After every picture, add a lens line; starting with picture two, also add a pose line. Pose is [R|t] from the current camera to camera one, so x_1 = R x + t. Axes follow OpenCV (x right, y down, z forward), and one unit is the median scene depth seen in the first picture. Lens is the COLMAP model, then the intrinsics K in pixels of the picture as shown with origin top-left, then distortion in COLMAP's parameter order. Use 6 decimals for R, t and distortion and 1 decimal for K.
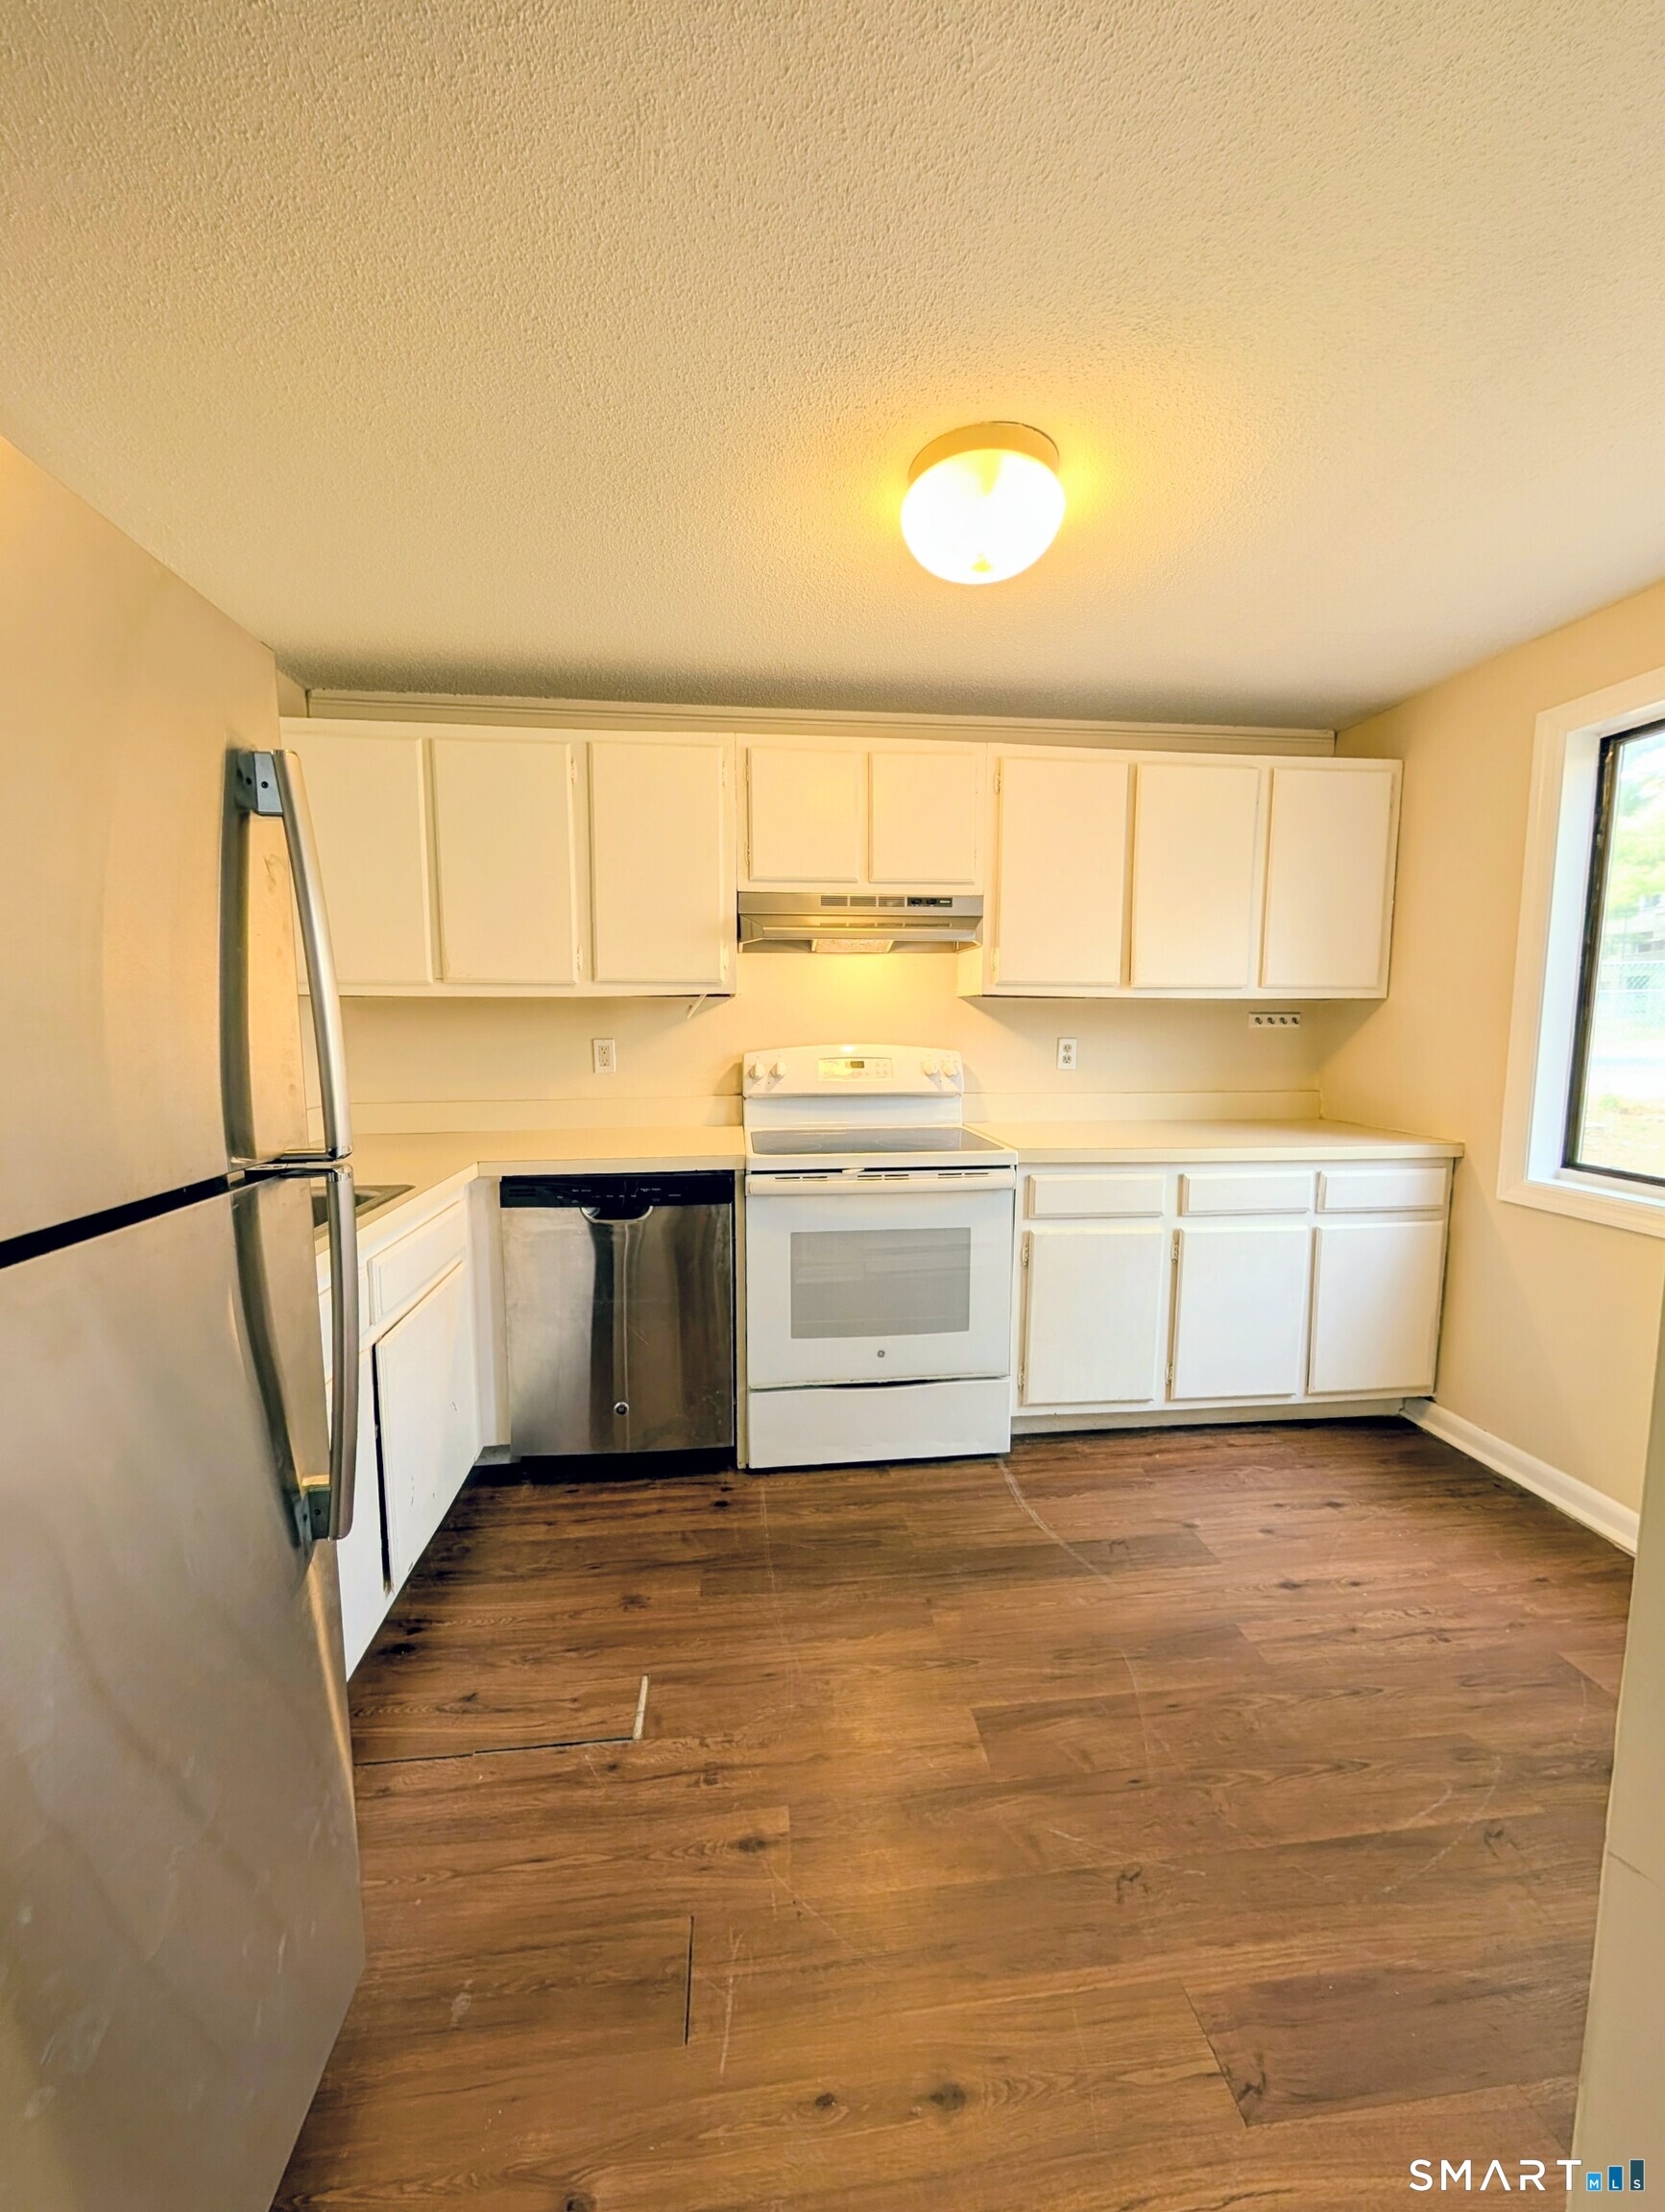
lens RADIAL K [[829.8, 0, 823.7], [0, 829.8, 1107.5], [0, 0, 1]] dist [0.000670, 0.000117]
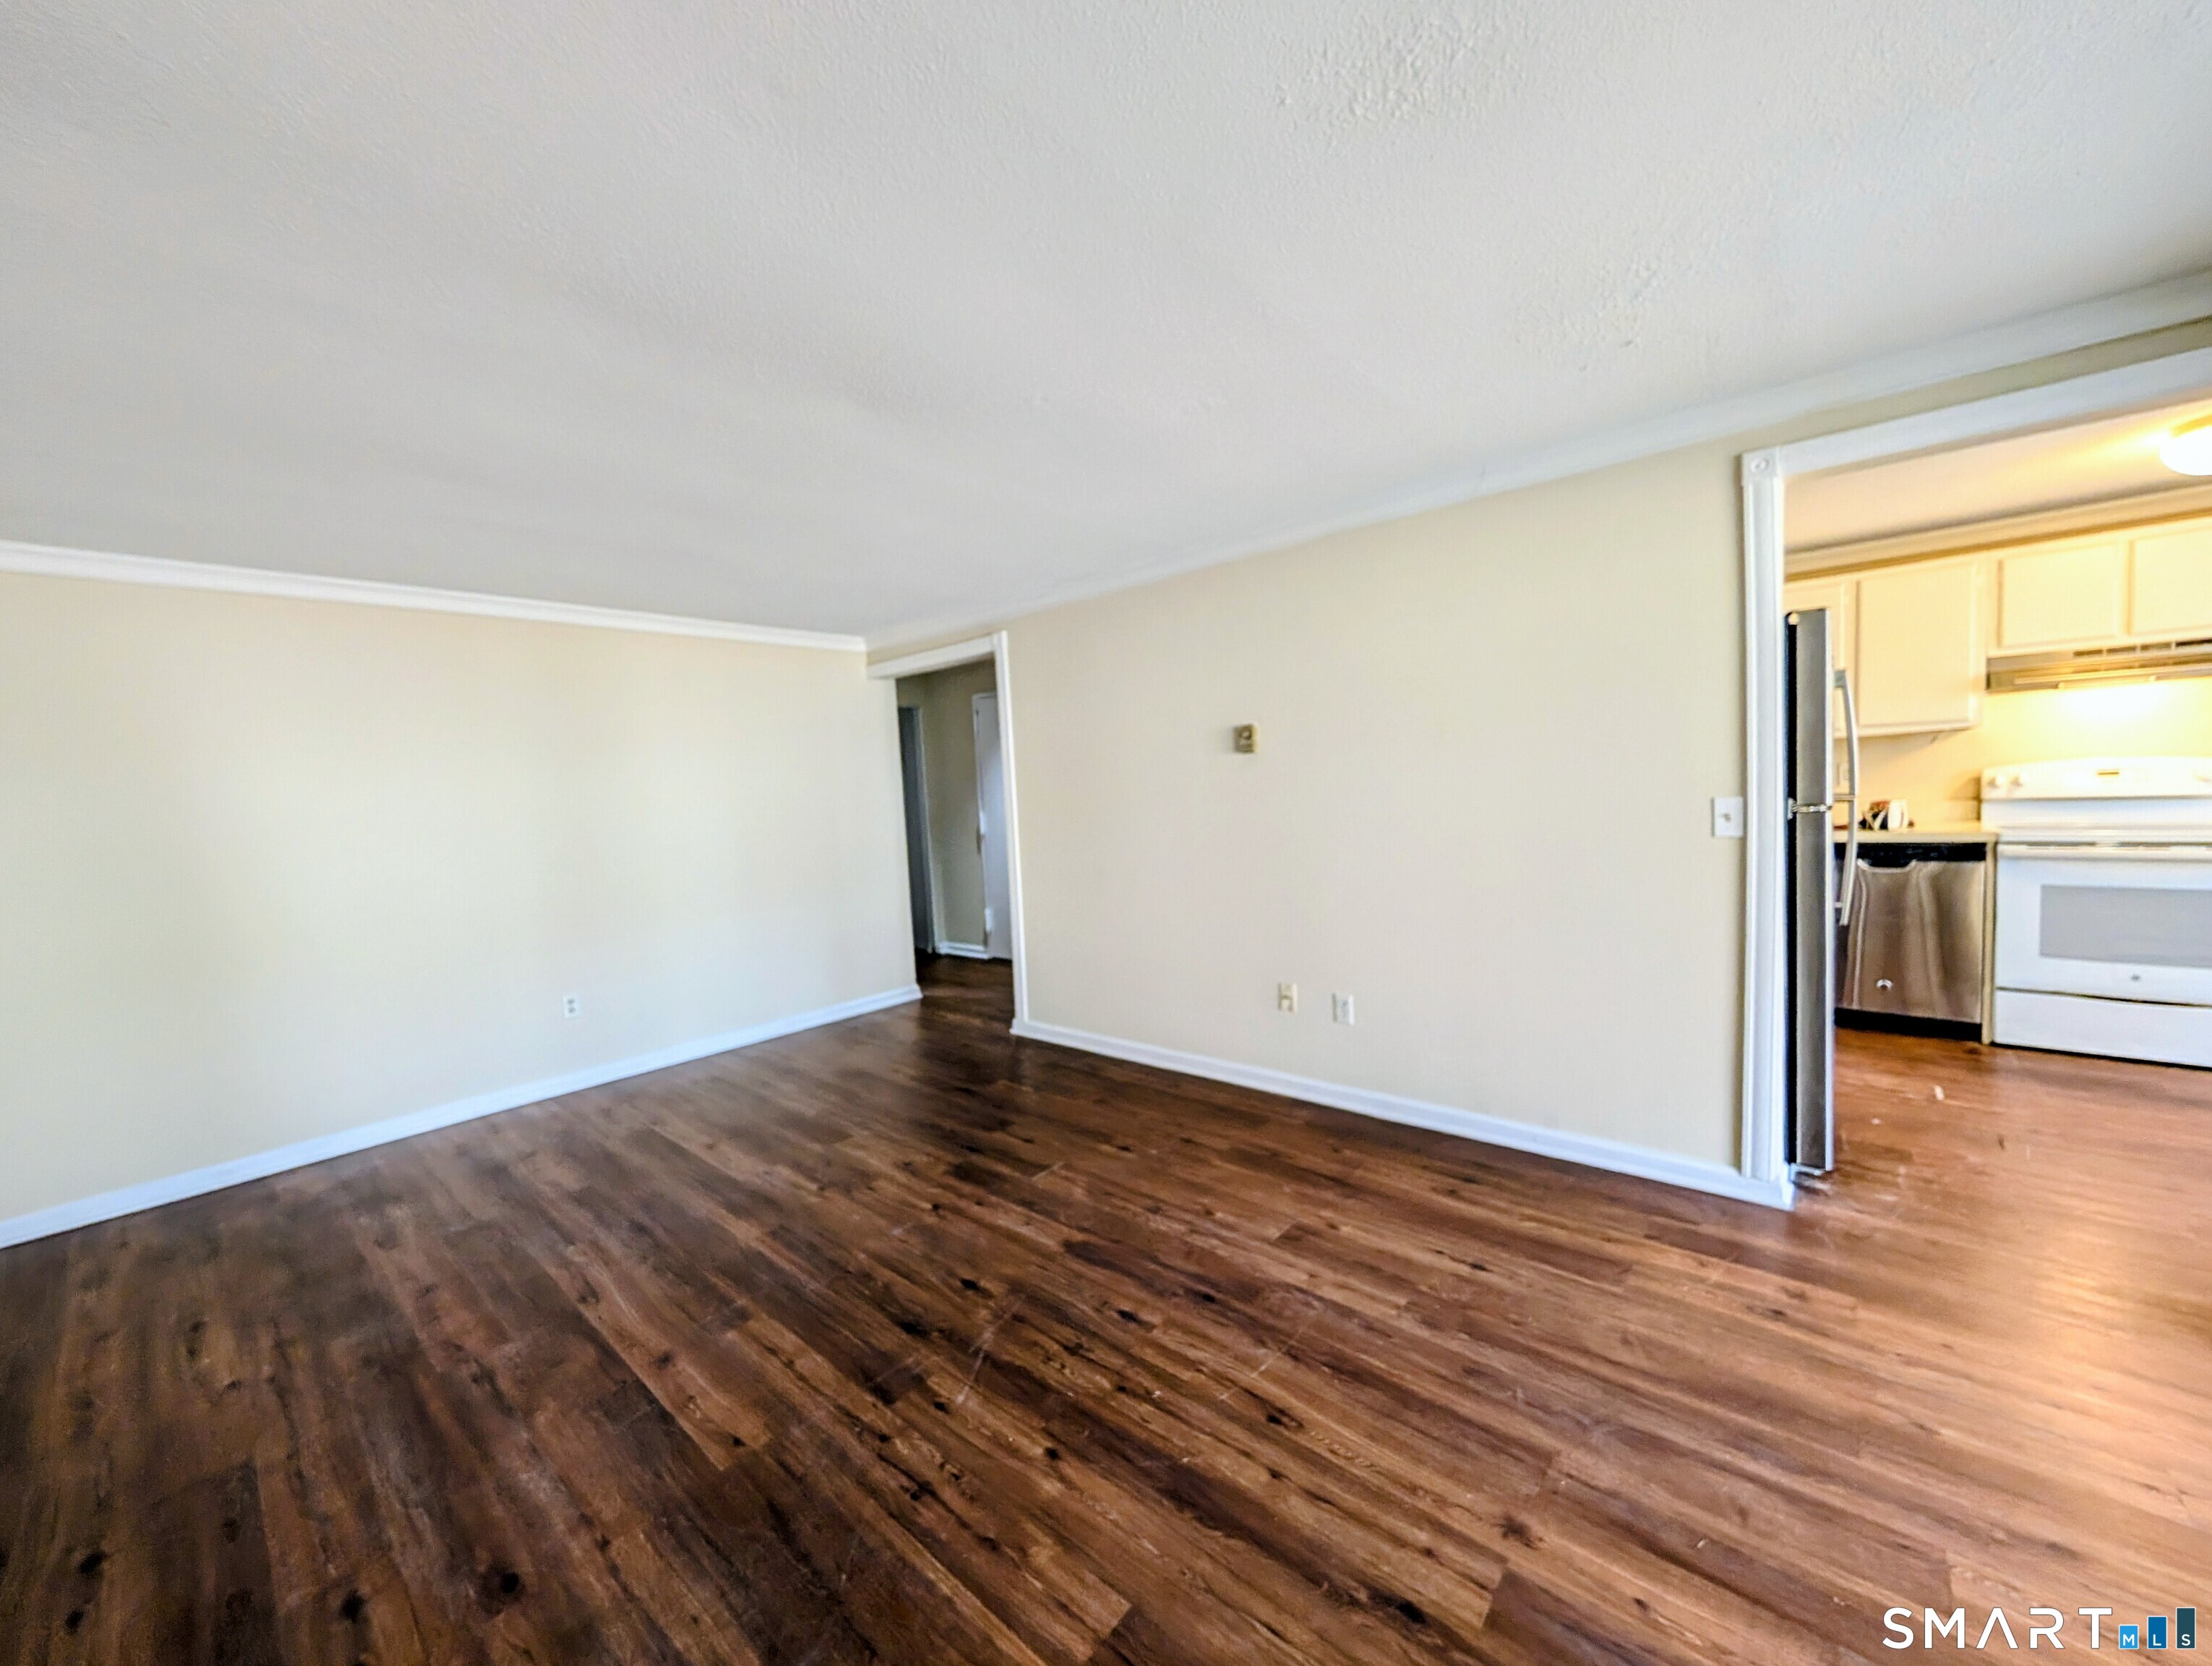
lens RADIAL K [[829.8, 0, 1107.1], [0, 829.8, 837.8], [0, 0, 1]] dist [0.000670, 0.000117]
pose [[0.674692, 0.012793, -0.737989, -0.073537], [-0.029180, 0.999530, -0.009351, 0.133954], [0.737522, 0.027844, 0.674748, -1.279560]]
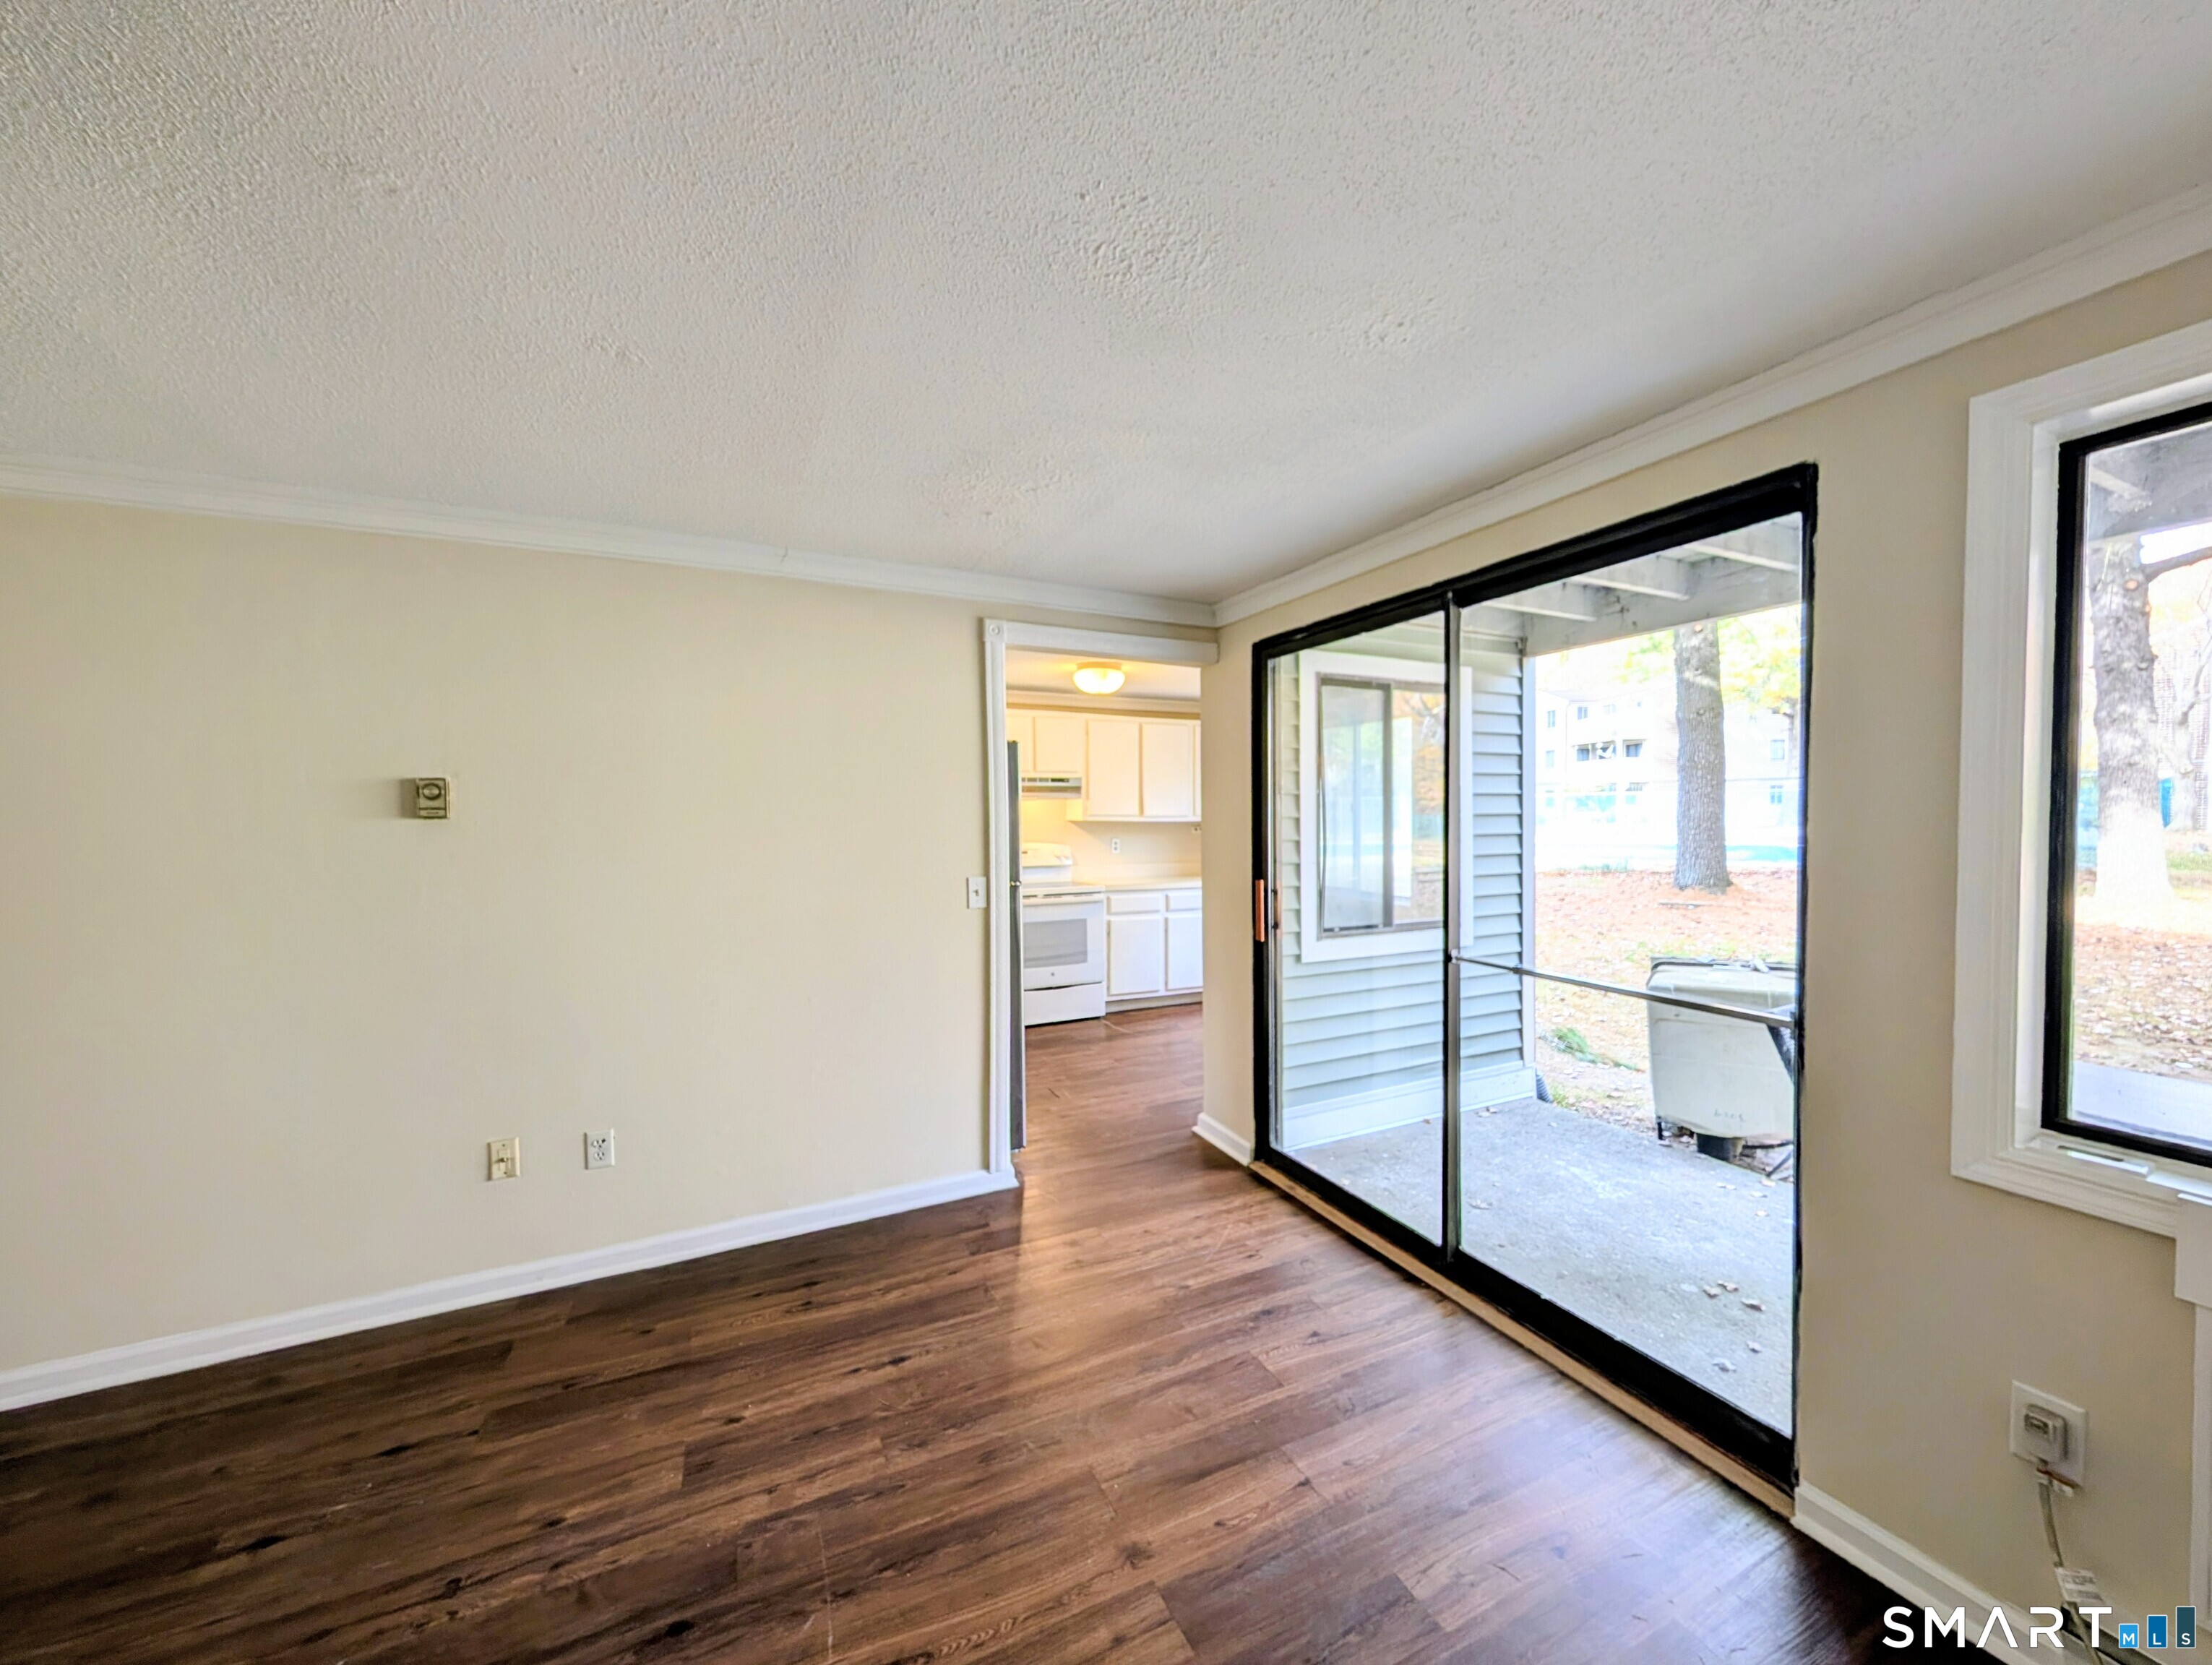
lens RADIAL K [[804.3, 0, 1104.8], [0, 804.3, 838.5], [0, 0, 1]] dist [0.000512, 0.000065]
pose [[0.945043, -0.015546, 0.326578, -0.558196], [0.041601, 0.996468, -0.072950, 0.090601], [-0.324290, 0.082527, 0.942351, -1.293395]]
